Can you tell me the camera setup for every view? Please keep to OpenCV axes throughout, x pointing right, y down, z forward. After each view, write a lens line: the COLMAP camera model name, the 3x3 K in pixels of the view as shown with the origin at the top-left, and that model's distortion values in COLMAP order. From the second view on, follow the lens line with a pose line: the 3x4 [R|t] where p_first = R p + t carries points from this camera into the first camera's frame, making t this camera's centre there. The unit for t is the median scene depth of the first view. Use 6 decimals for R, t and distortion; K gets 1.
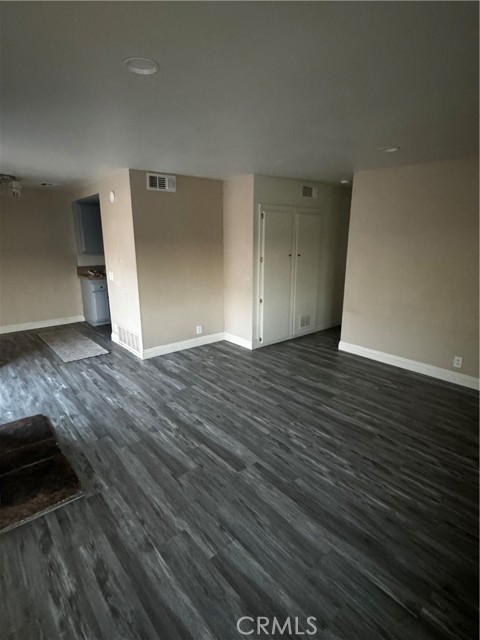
lens RADIAL K [[333.5, 0, 239.4], [0, 333.5, 321.0], [0, 0, 1]] dist [-0.004953, 0.000034]
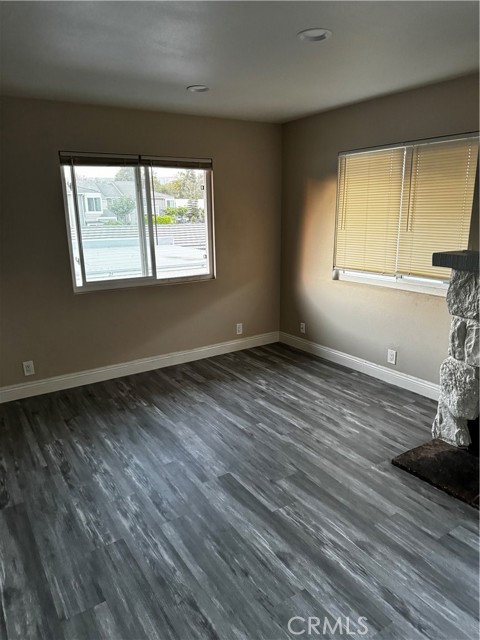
lens RADIAL K [[454.5, 0, 240.3], [0, 454.5, 320.5], [0, 0, 1]] dist [-0.000336, -0.004075]
pose [[-0.992036, -0.013461, 0.125234, -0.160190], [0.047142, 0.882327, 0.468270, -0.404538], [-0.116800, 0.470444, -0.874666, 1.683371]]
